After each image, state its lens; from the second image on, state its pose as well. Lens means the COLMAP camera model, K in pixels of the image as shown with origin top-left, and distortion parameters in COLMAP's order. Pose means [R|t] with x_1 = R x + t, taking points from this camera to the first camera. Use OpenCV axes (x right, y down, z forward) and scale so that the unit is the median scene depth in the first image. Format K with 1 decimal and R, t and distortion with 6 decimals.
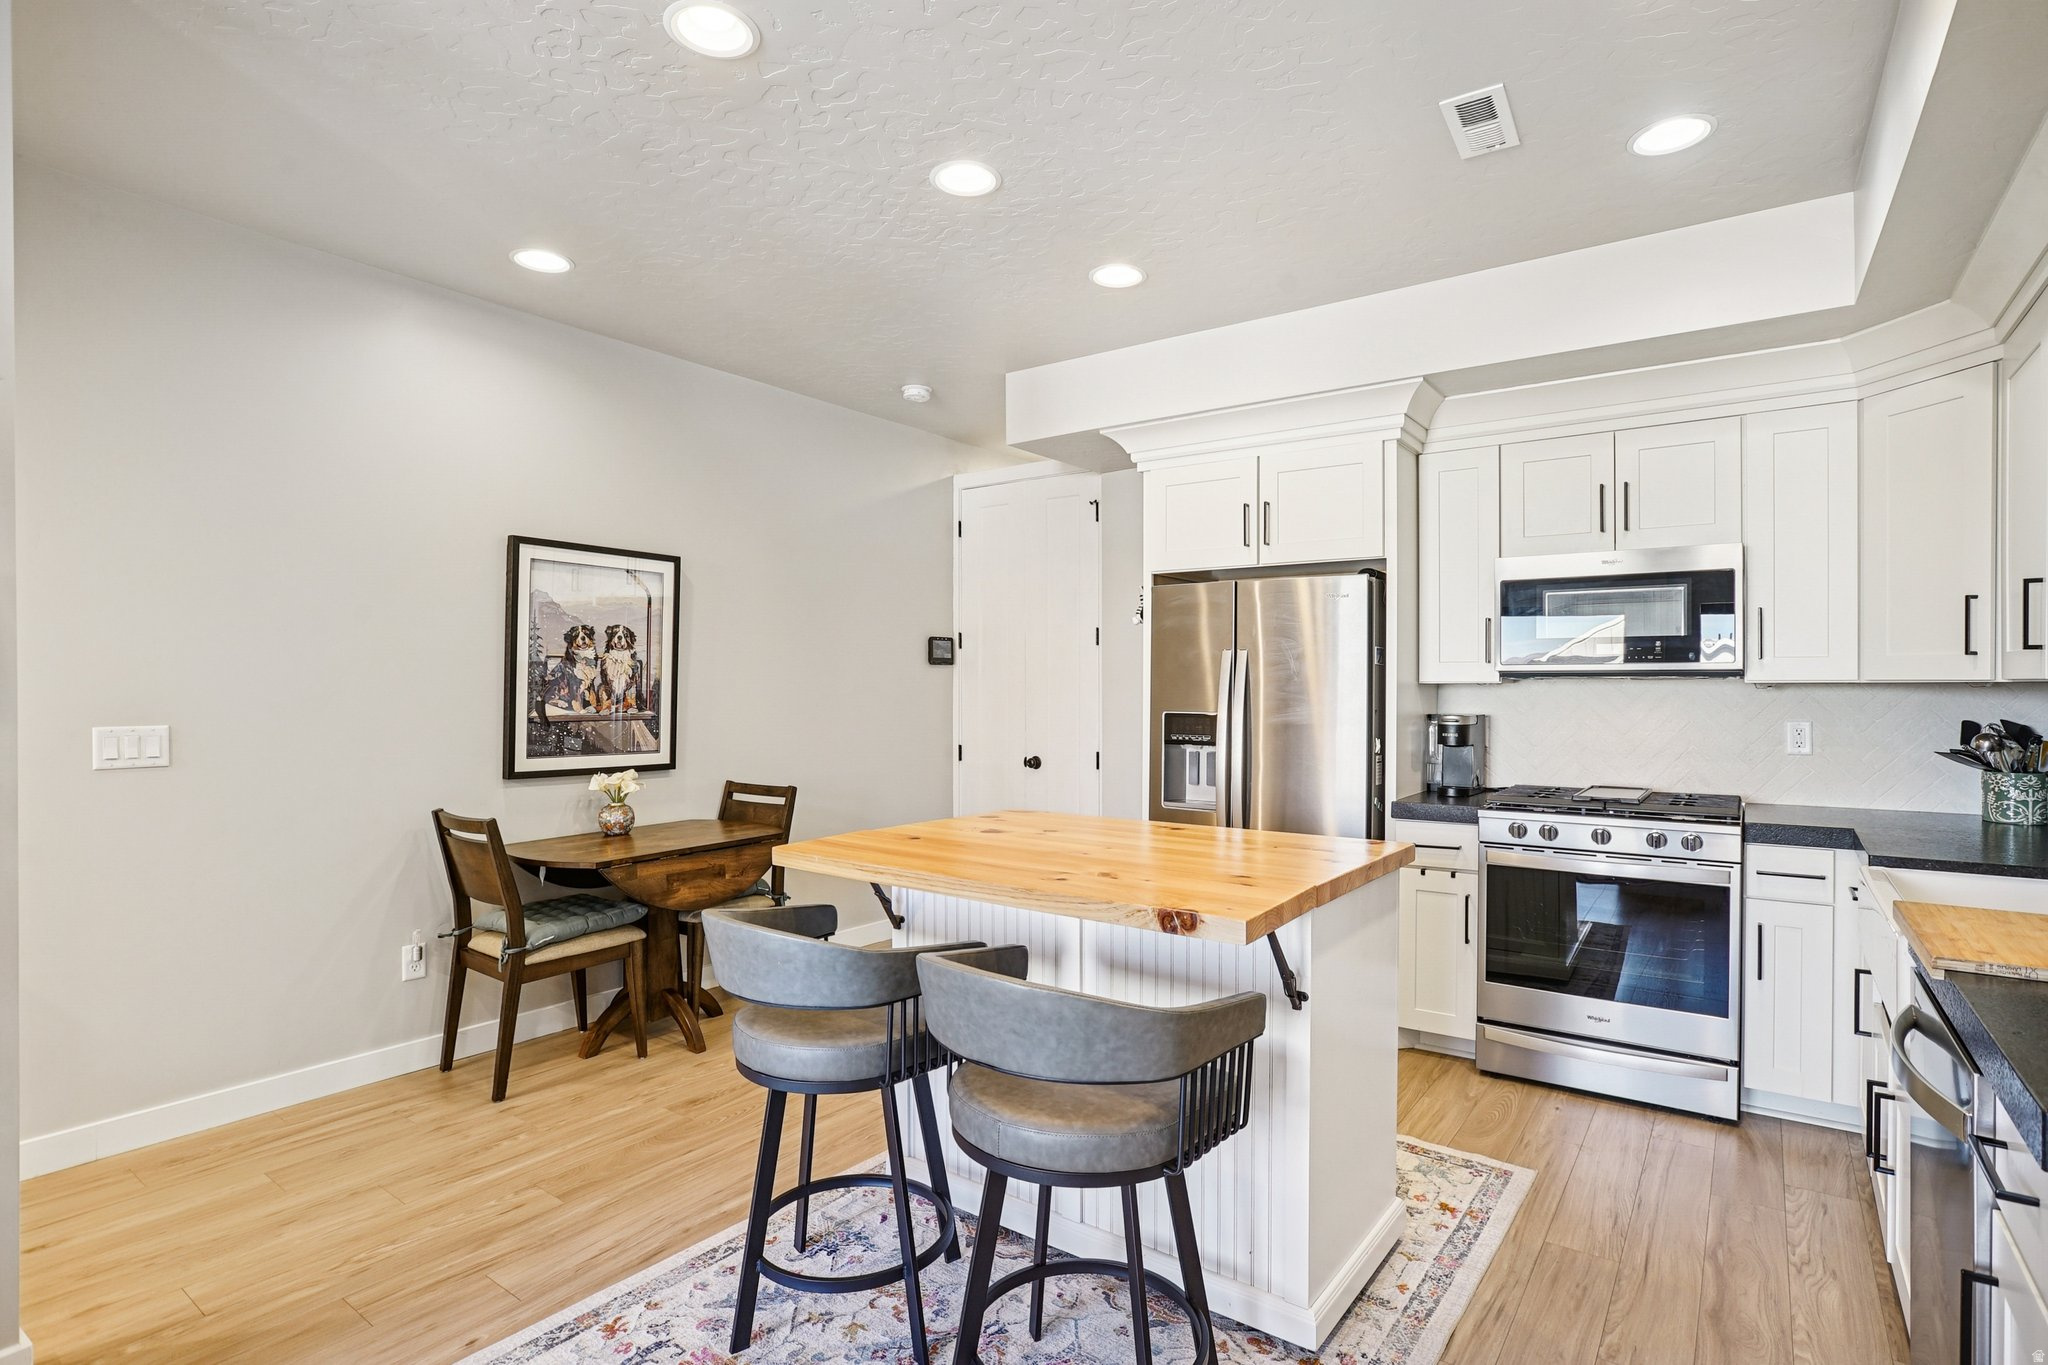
lens RADIAL K [[1030.2, 0, 1069.0], [0, 1030.2, 678.0], [0, 0, 1]] dist [-0.024963, 0.001620]
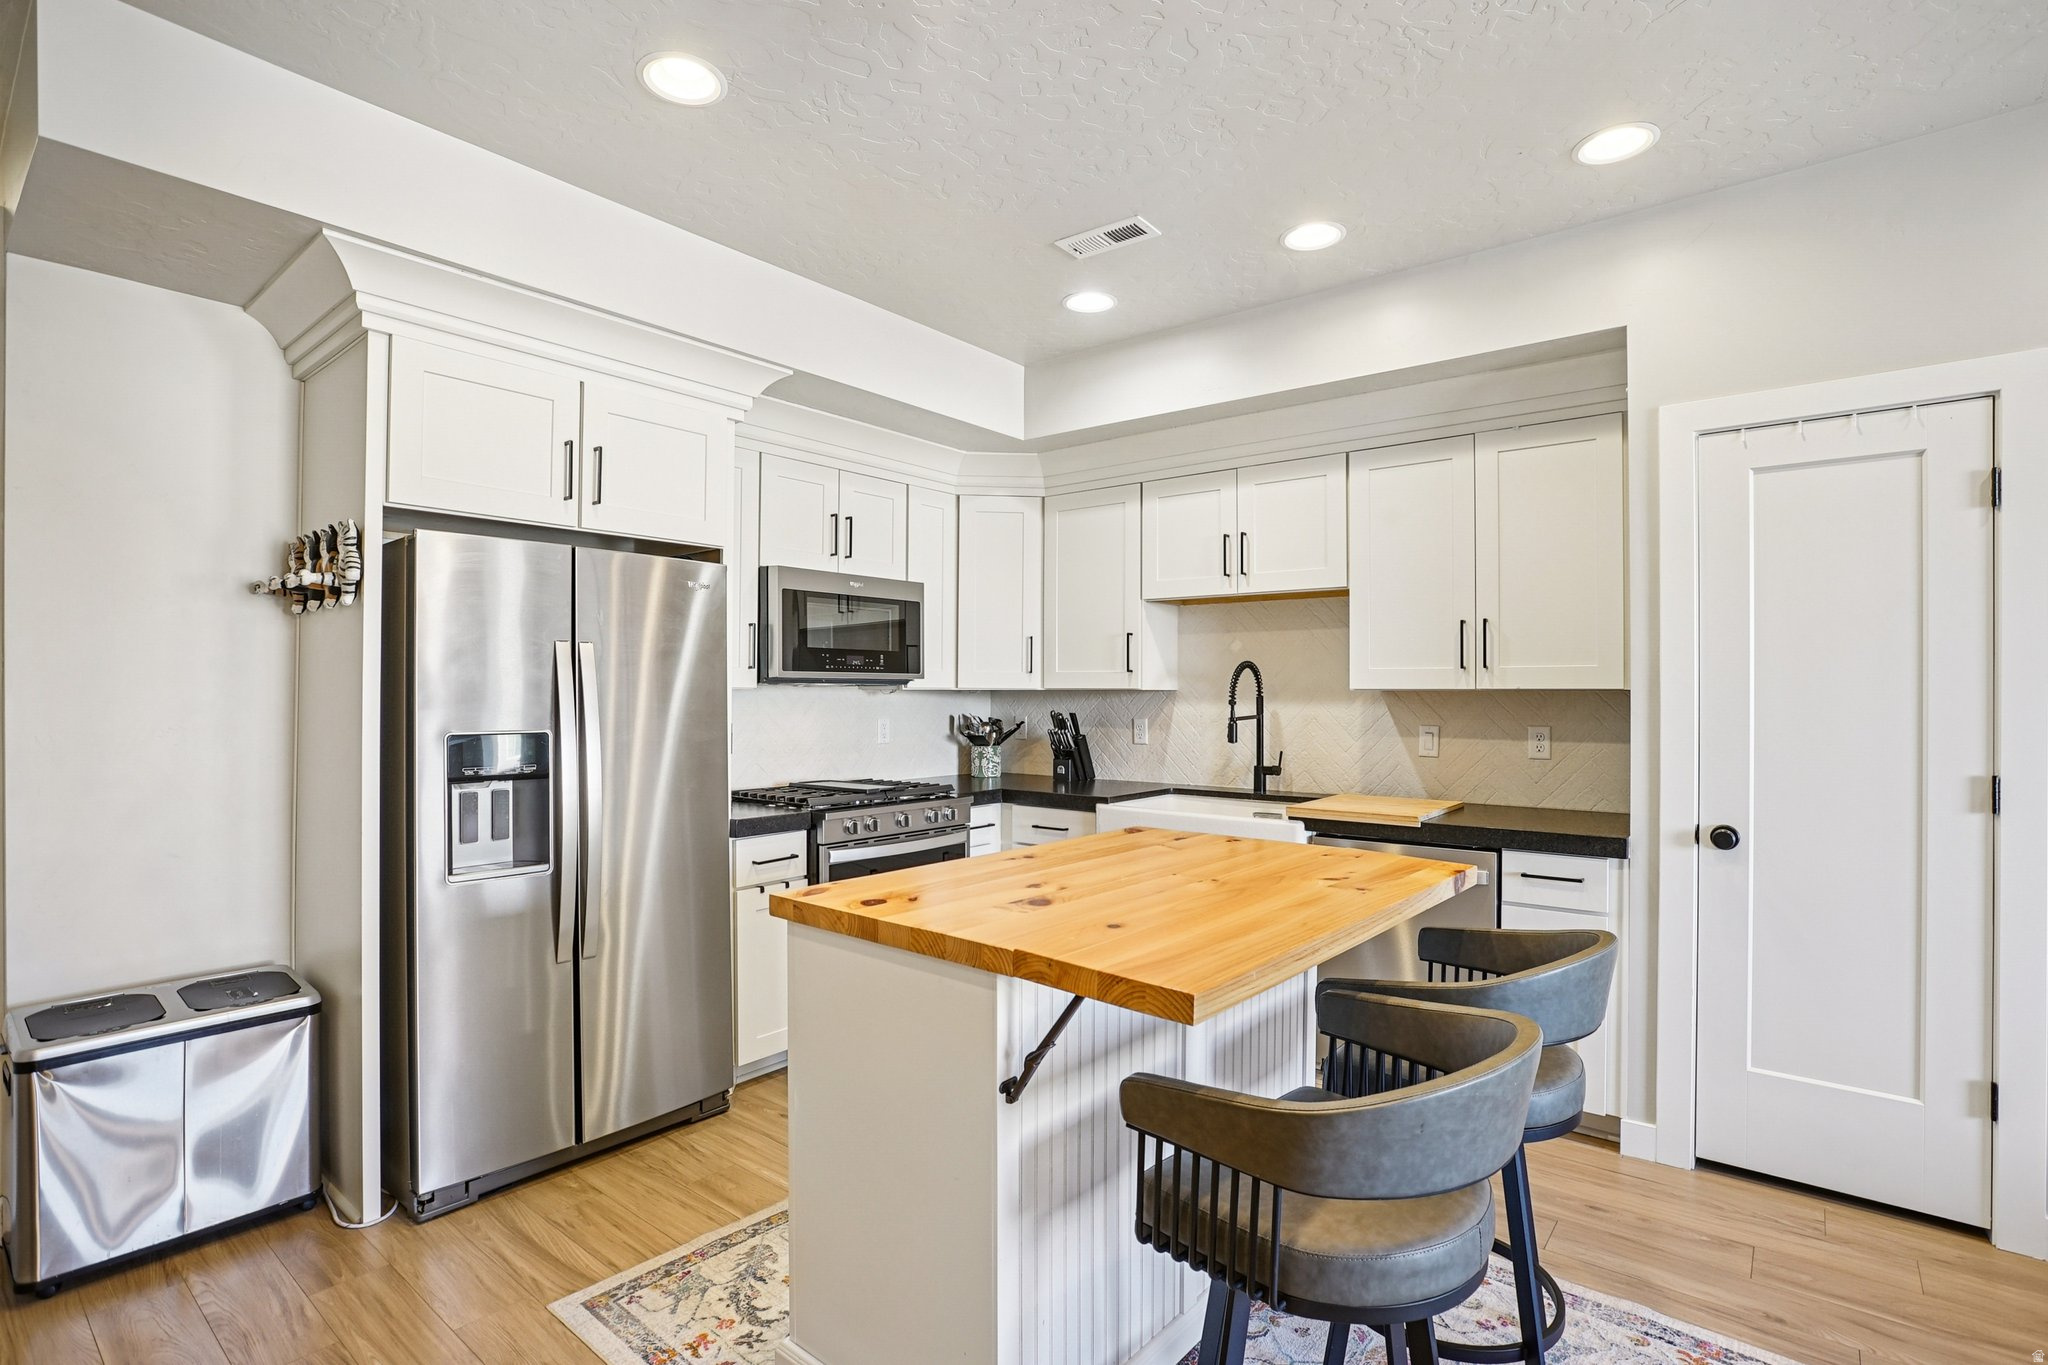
lens RADIAL K [[994.7, 0, 1033.5], [0, 994.7, 692.6], [0, 0, 1]] dist [-0.026079, 0.002247]
pose [[0.055146, -0.004470, 0.998468, -0.623423], [-0.015174, 0.999871, 0.005314, -0.001967], [-0.998363, -0.015444, 0.055071, 0.797249]]
